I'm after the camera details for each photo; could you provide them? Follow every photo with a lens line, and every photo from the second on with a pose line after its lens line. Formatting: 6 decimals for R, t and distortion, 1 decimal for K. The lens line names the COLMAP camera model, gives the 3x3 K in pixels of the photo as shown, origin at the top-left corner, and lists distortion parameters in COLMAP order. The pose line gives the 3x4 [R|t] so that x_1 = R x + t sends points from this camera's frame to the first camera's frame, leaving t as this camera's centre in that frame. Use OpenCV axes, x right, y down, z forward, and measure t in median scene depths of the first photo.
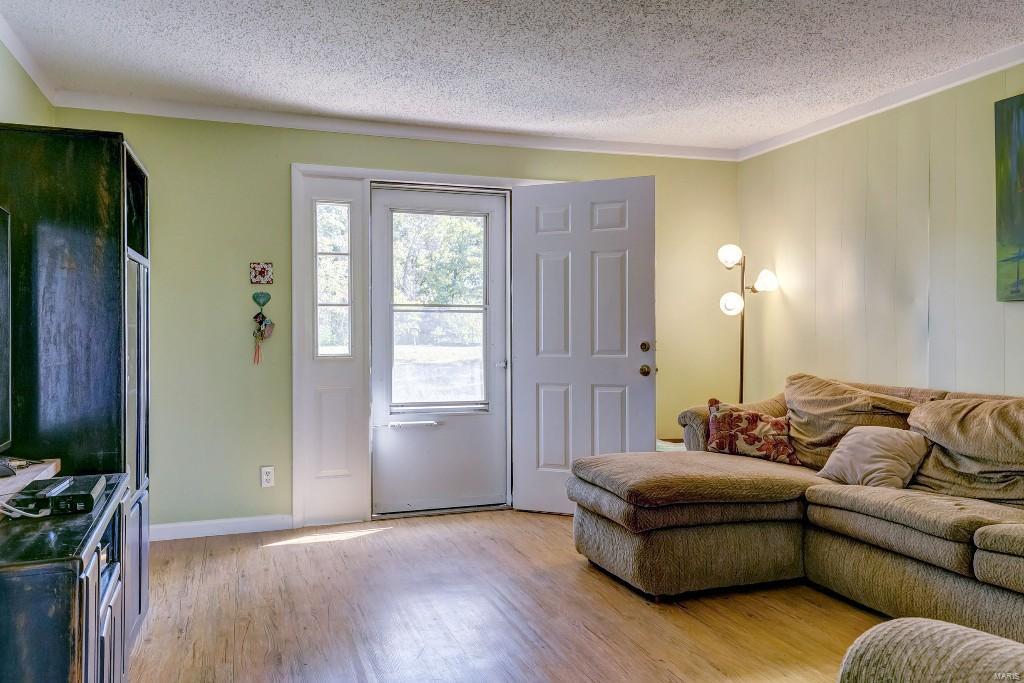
lens RADIAL K [[750.2, 0, 511.0], [0, 750.2, 336.2], [0, 0, 1]] dist [0.037784, -0.001043]
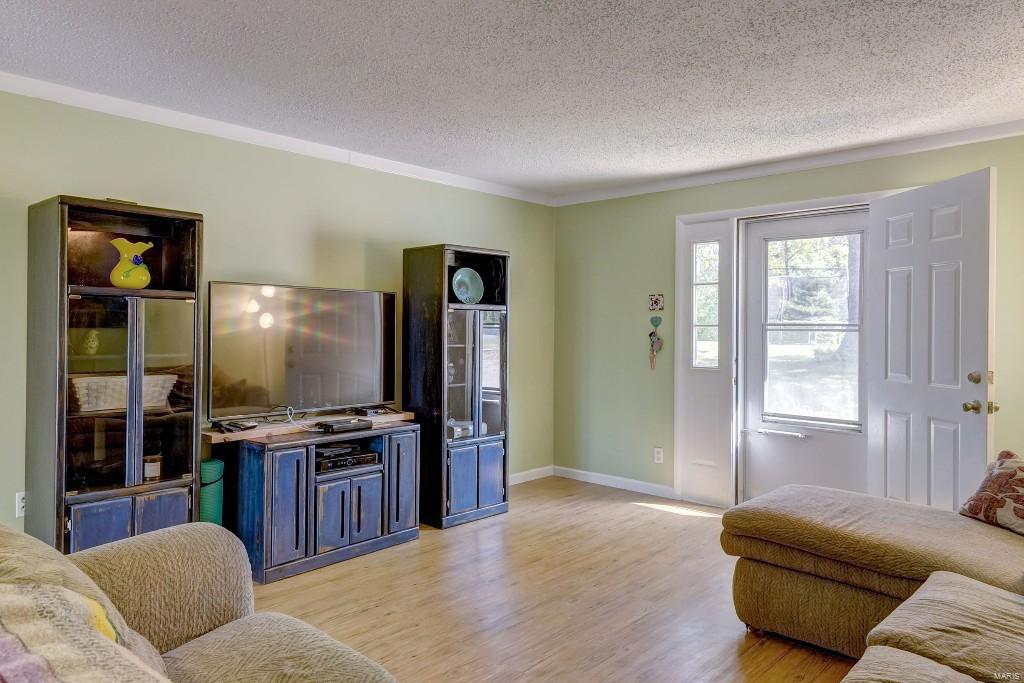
lens RADIAL K [[668.3, 0, 508.2], [0, 668.3, 334.5], [0, 0, 1]] dist [0.020324, -0.000252]
pose [[0.484382, 0.013560, -0.874752, 0.576370], [-0.010275, 0.999899, 0.009810, -0.035307], [0.874796, 0.004236, 0.484472, 0.195807]]
